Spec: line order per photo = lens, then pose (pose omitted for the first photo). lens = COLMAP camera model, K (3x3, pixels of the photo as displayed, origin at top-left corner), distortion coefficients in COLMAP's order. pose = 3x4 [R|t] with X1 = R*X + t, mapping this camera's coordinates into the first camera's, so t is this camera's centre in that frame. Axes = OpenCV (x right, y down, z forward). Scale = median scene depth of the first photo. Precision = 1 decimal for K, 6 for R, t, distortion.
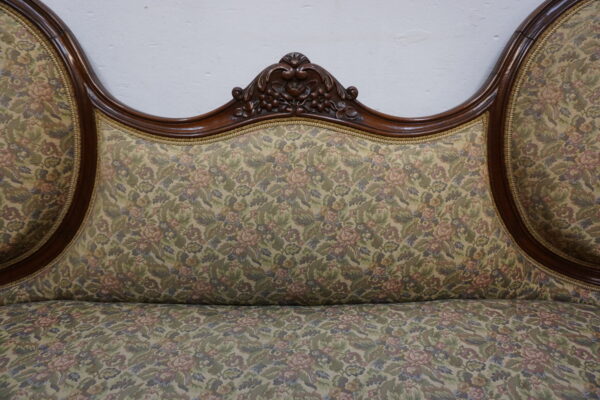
lens RADIAL K [[386.3, 0, 306.3], [0, 386.3, 201.0], [0, 0, 1]] dist [-0.020989, 0.000484]
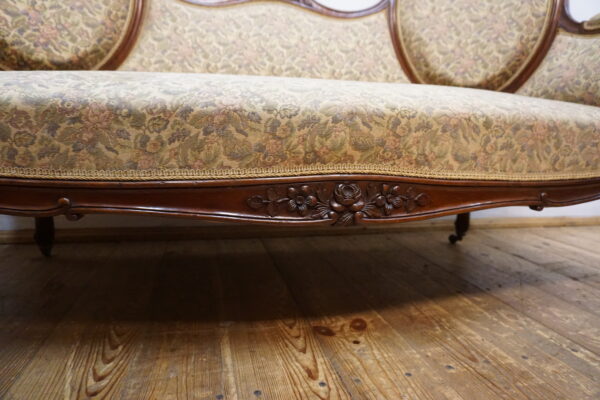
lens RADIAL K [[407.7, 0, 298.5], [0, 407.7, 199.3], [0, 0, 1]] dist [-0.041075, 0.022676]
pose [[0.978371, -0.008243, 0.206693, -0.297442], [0.063834, 0.962471, -0.263772, 1.062424], [-0.196762, 0.271261, 0.942180, -0.405901]]
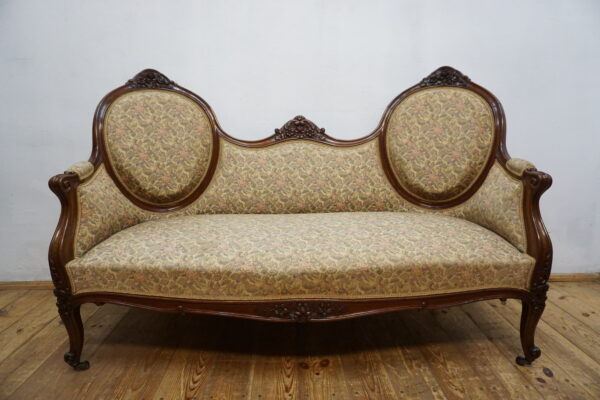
lens RADIAL K [[407.7, 0, 295.8], [0, 407.7, 202.4], [0, 0, 1]] dist [-0.041075, 0.022676]
pose [[0.999924, -0.007792, -0.009563, -0.034393], [0.005305, 0.971534, -0.236840, 0.808327], [0.011136, 0.236772, 0.971501, -1.469841]]
